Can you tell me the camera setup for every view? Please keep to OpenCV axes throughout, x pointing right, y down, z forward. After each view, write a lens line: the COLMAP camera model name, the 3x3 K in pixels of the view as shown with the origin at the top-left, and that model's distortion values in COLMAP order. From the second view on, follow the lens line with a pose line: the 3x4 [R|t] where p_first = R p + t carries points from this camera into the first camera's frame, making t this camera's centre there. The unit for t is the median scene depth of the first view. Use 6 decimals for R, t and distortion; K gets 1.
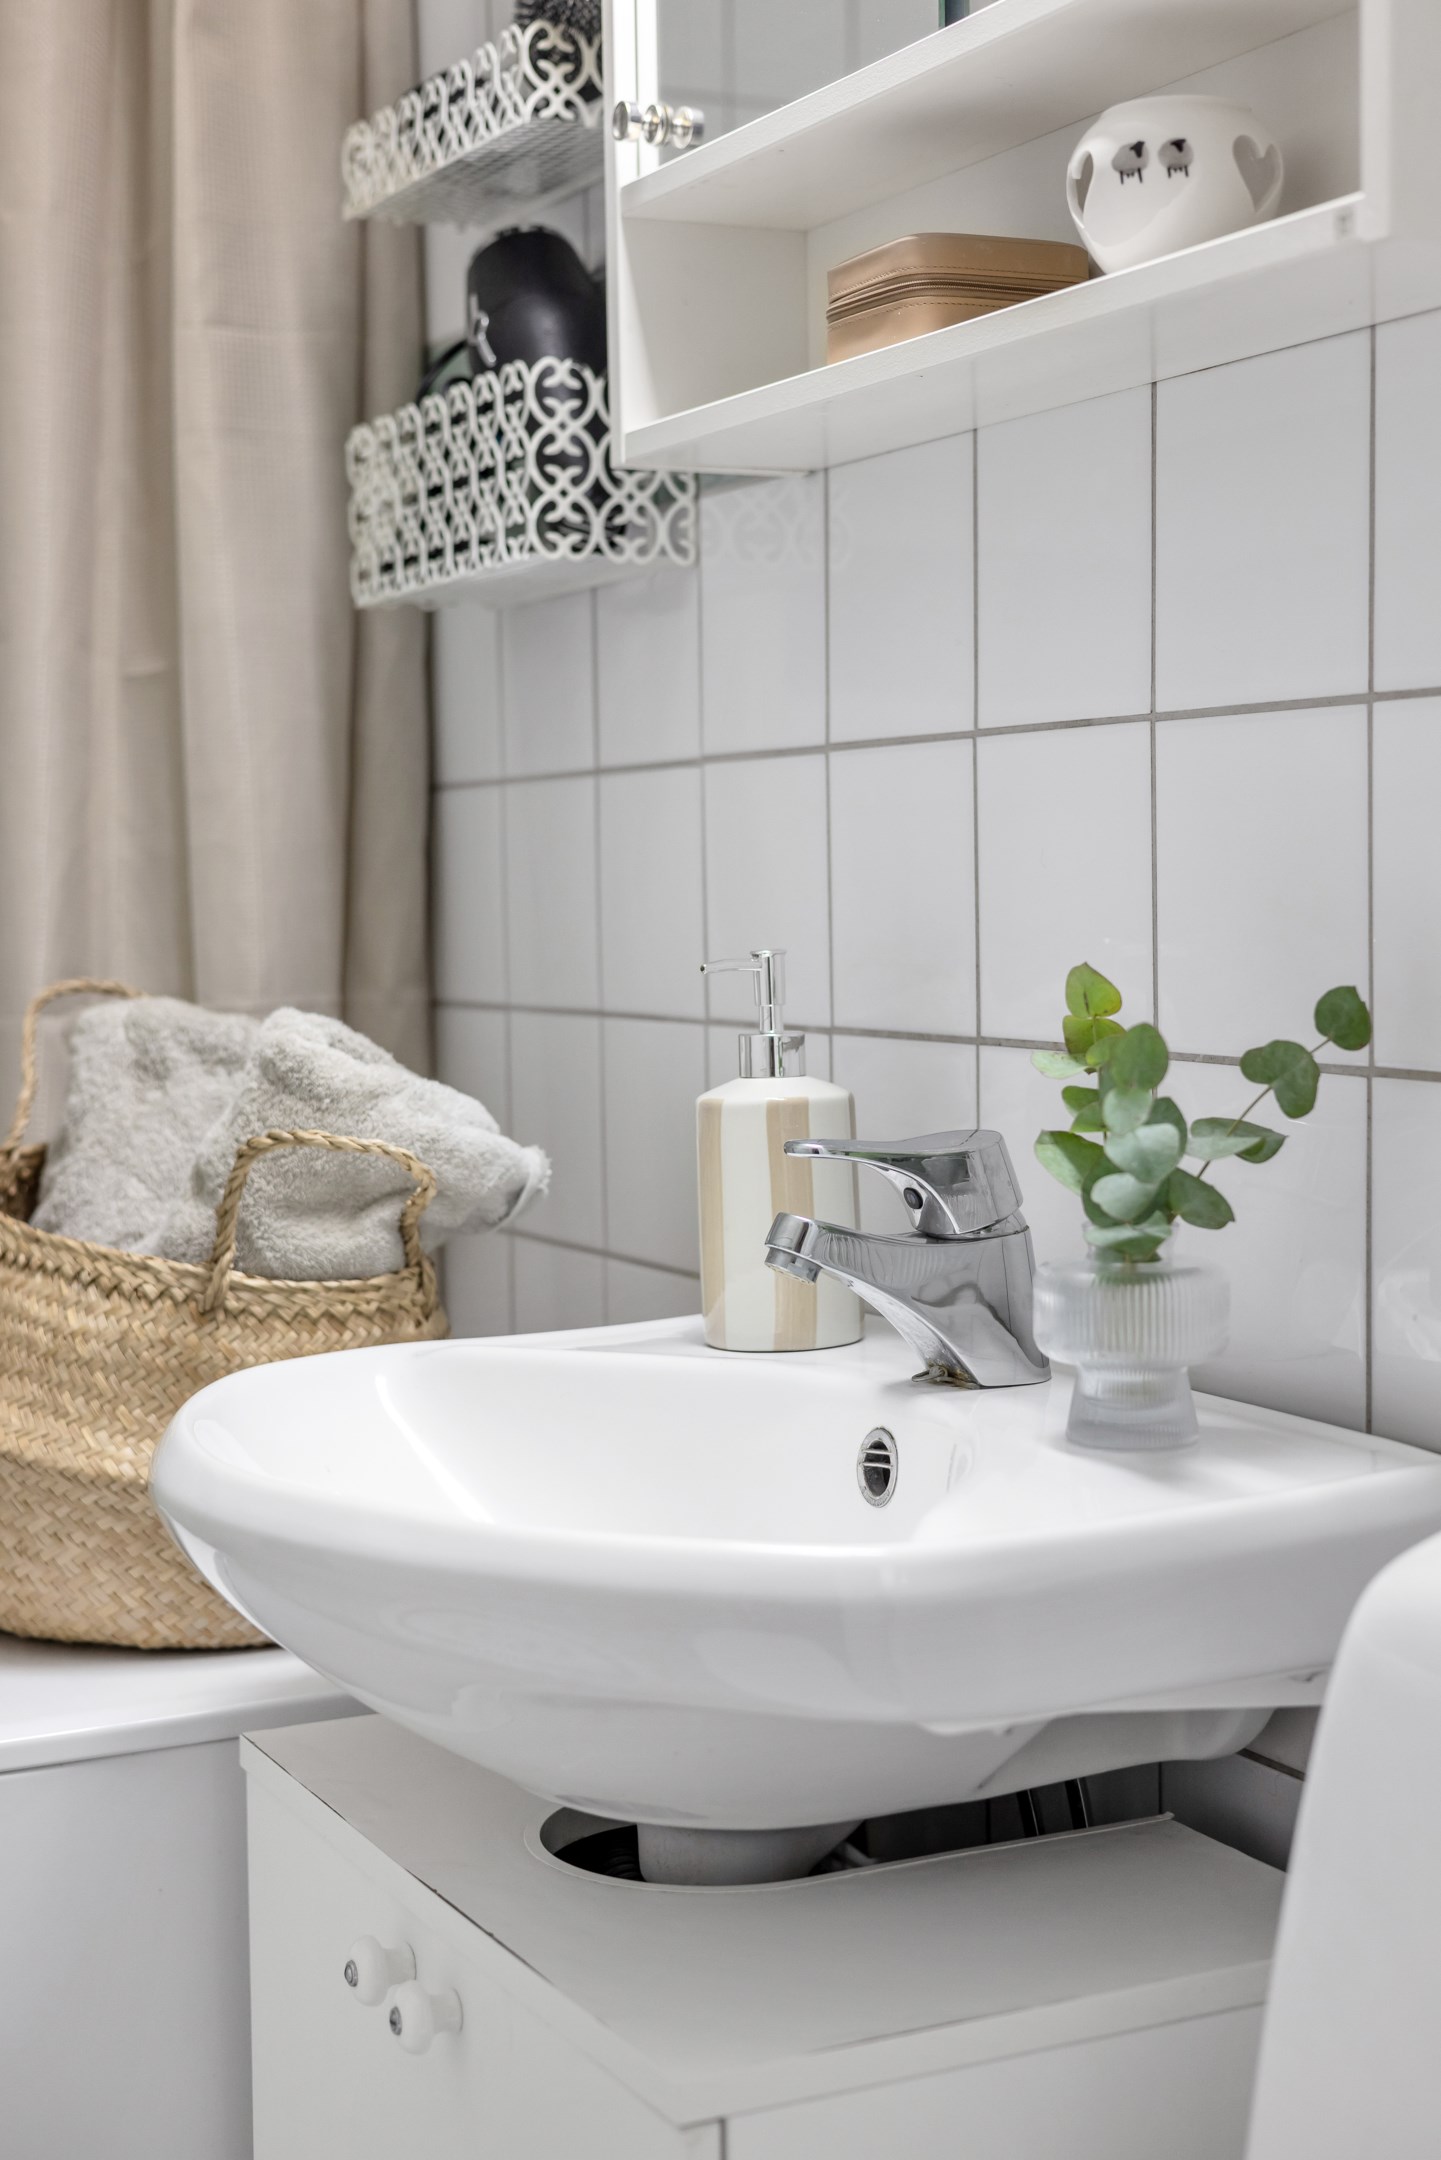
lens RADIAL K [[3042.7, 0, 720.5], [0, 3042.7, 1080.0], [0, 0, 1]] dist [0.025629, -0.013464]
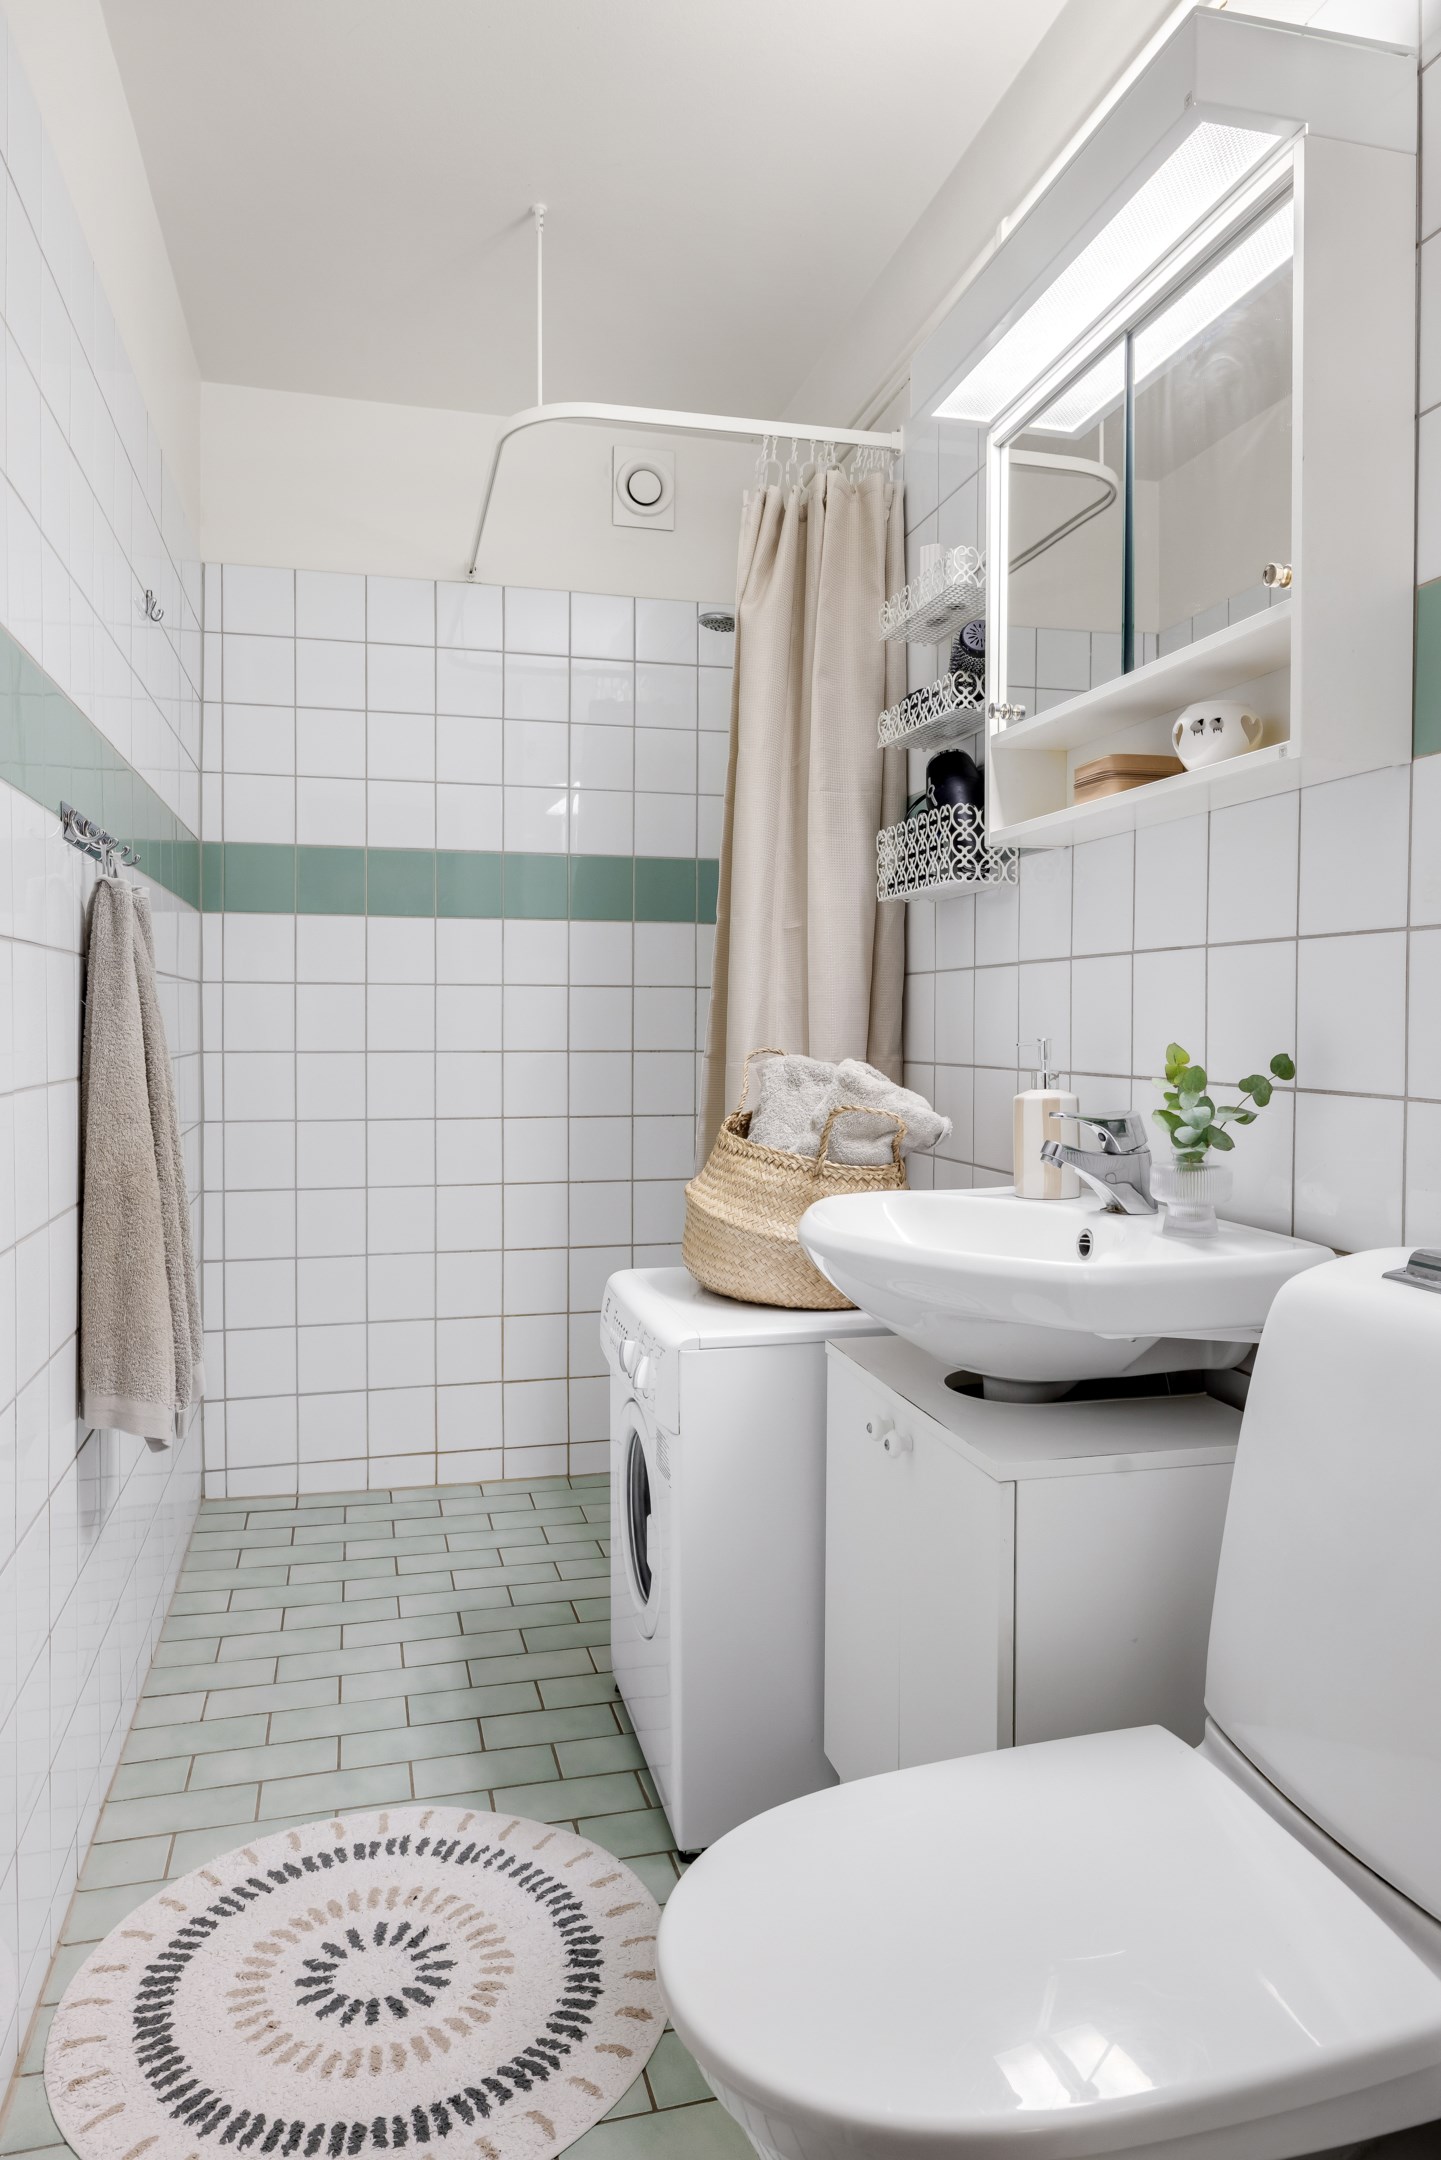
lens RADIAL K [[1349.2, 0, 720.3], [0, 1349.2, 1046.8], [0, 0, 1]] dist [-0.000687, 0.000497]
pose [[0.975339, 0.022084, -0.219603, -0.000394], [-0.032171, 0.998580, -0.042461, 0.018676], [0.218353, 0.048479, 0.974665, -0.126985]]
